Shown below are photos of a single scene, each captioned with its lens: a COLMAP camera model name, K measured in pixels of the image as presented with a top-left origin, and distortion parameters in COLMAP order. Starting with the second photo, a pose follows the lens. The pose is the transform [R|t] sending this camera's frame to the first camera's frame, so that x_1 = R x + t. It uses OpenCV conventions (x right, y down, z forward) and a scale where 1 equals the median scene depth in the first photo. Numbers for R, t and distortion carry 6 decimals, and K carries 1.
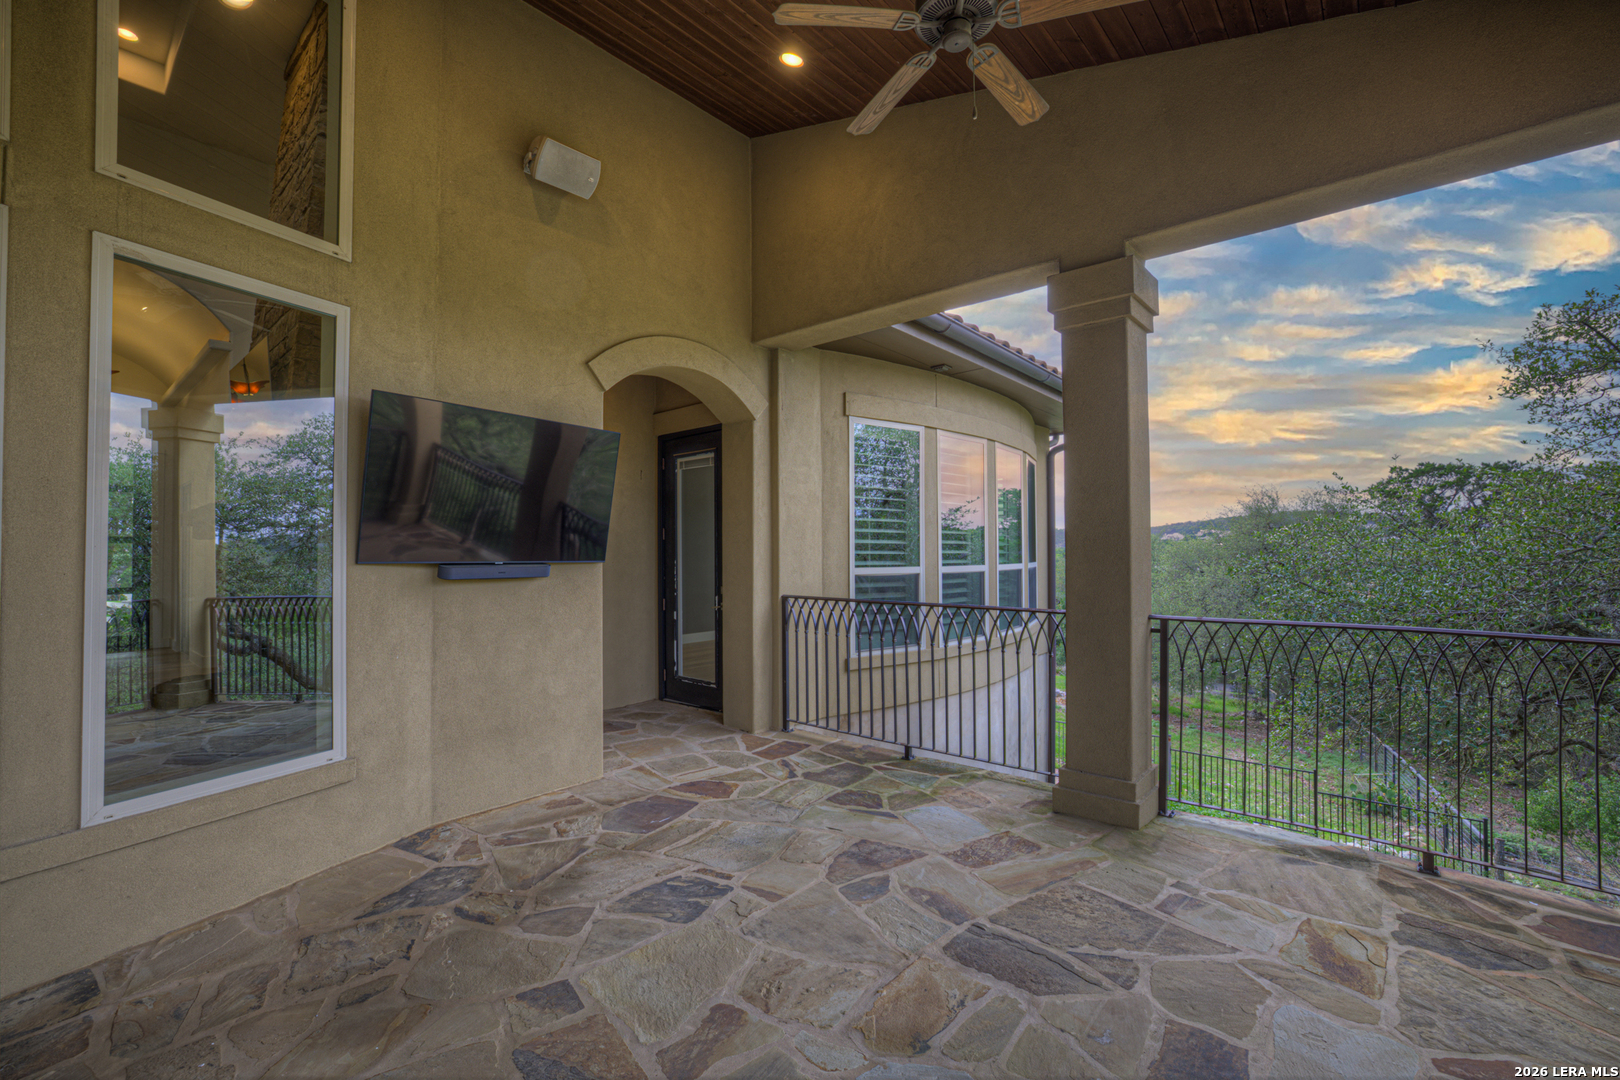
lens RADIAL K [[704.6, 0, 799.0], [0, 704.6, 532.9], [0, 0, 1]] dist [-0.017581, 0.002199]
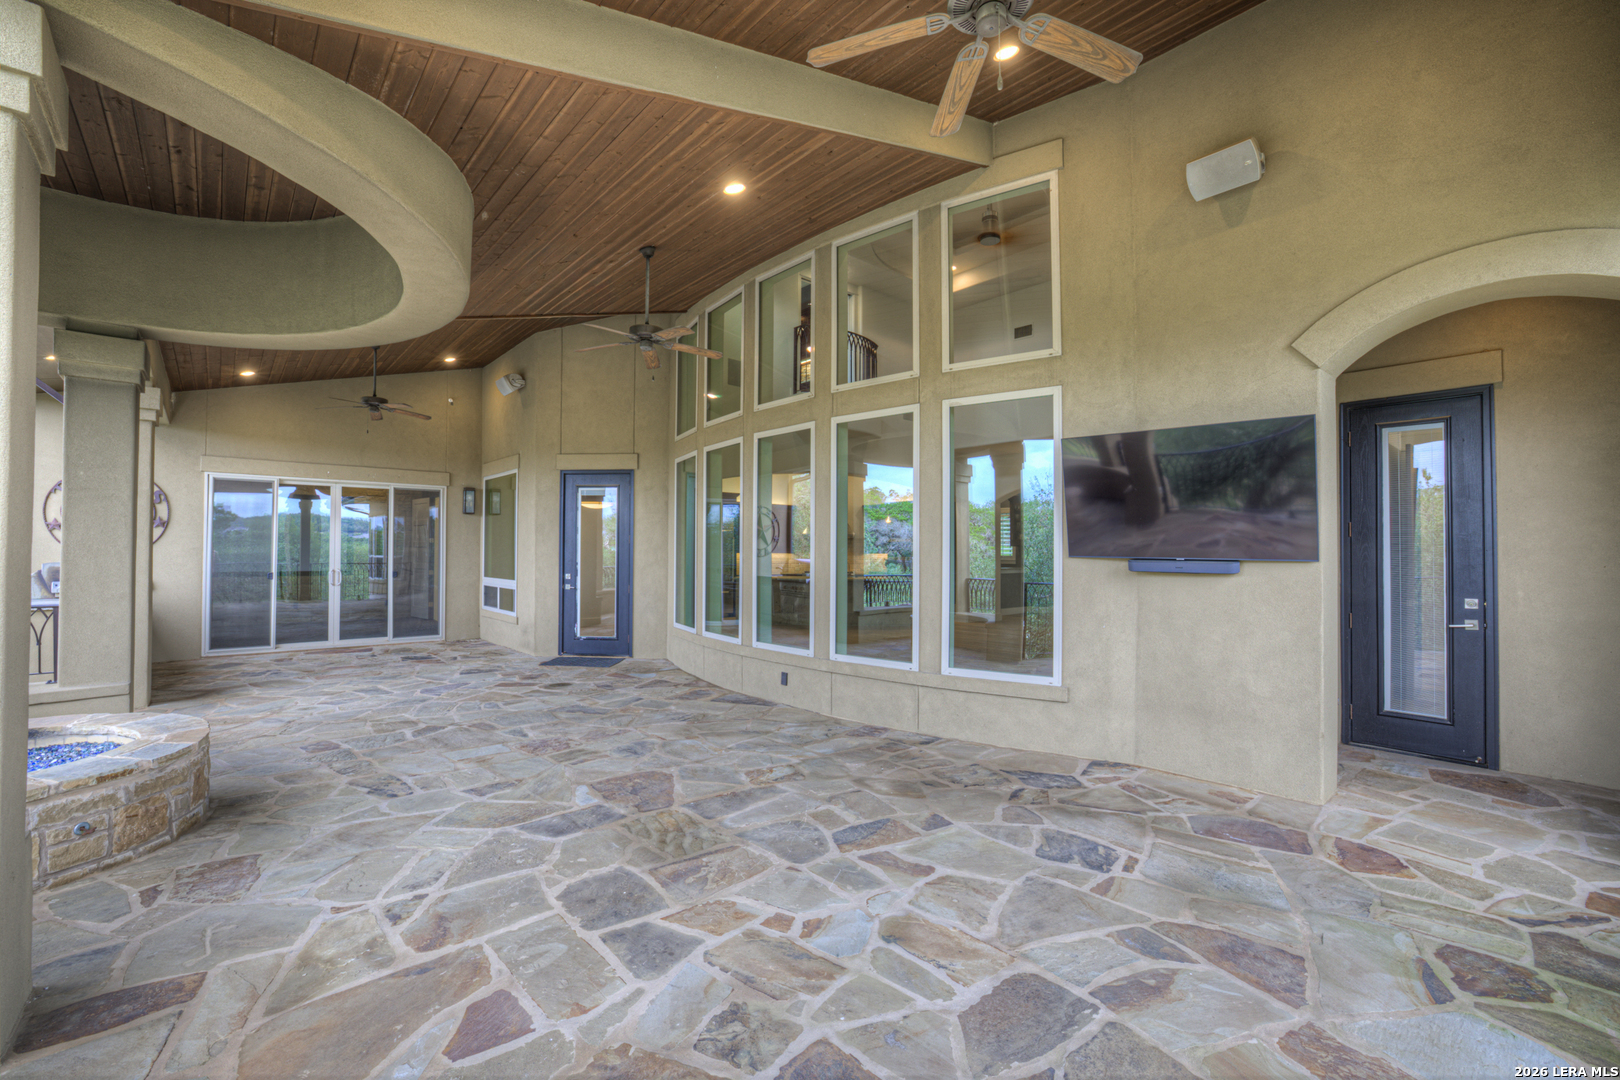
lens RADIAL K [[704.6, 0, 804.5], [0, 704.6, 544.0], [0, 0, 1]] dist [-0.017581, 0.002199]
pose [[-0.133285, -0.005071, -0.991065, 0.823321], [0.021576, 0.999735, -0.008017, 0.014280], [0.990843, -0.022452, -0.133140, 0.581996]]
